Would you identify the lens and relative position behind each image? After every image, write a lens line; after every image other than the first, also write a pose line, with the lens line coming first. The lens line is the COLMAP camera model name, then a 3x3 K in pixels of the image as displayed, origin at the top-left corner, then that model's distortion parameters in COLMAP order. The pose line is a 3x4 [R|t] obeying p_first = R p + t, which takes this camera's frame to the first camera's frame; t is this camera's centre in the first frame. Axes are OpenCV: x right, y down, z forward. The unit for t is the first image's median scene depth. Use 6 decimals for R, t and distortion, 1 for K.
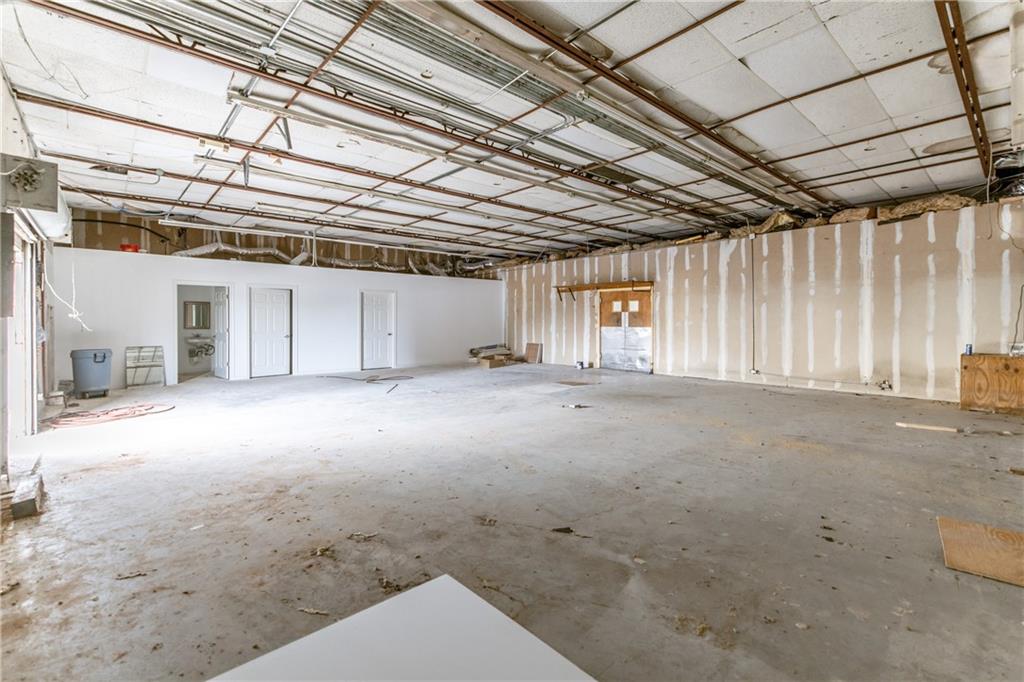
lens RADIAL K [[450.4, 0, 506.9], [0, 450.4, 324.7], [0, 0, 1]] dist [-0.004188, 0.000038]
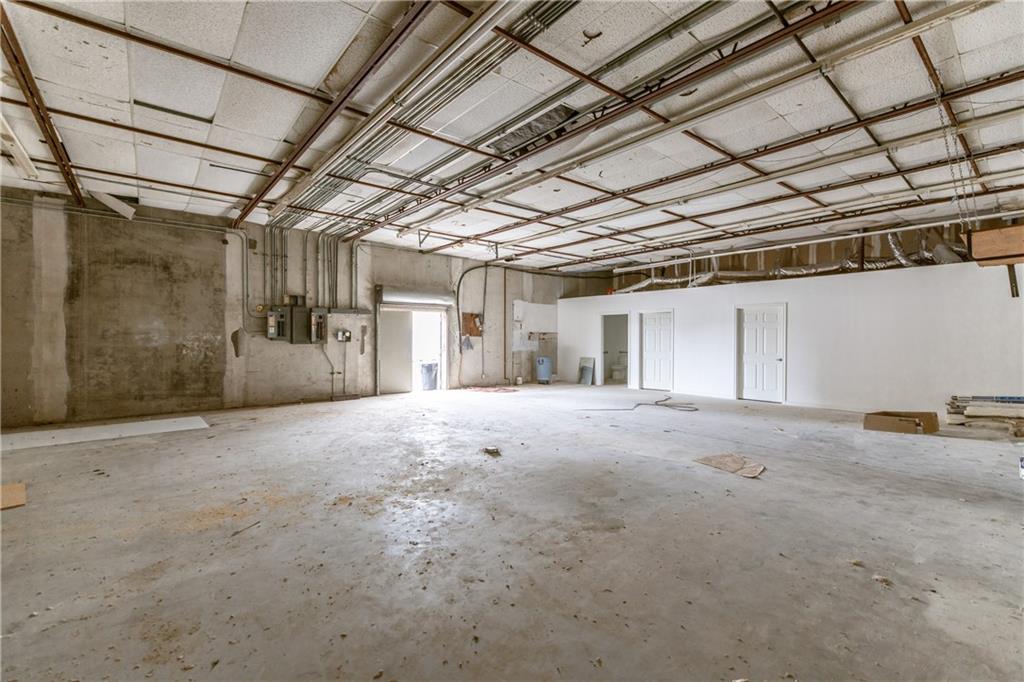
lens RADIAL K [[450.4, 0, 513.0], [0, 450.4, 339.7], [0, 0, 1]] dist [-0.004188, 0.000038]
pose [[-0.026574, 0.006699, -0.999624, 0.592011], [-0.009262, 0.999933, 0.006947, -0.017424], [0.999604, 0.009443, -0.026510, 0.647712]]
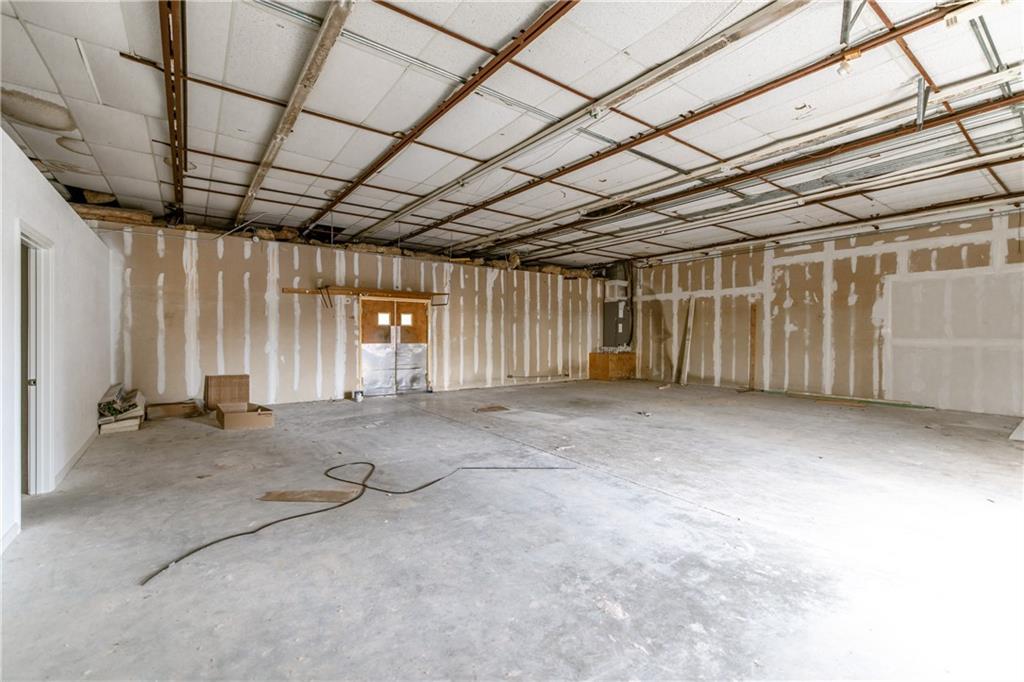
lens RADIAL K [[450.4, 0, 511.5], [0, 450.4, 336.2], [0, 0, 1]] dist [-0.004188, 0.000038]
pose [[0.075137, -0.006052, 0.997155, -0.621135], [0.000333, 0.999982, 0.006044, -0.015128], [-0.997173, -0.000122, 0.075137, 0.773107]]
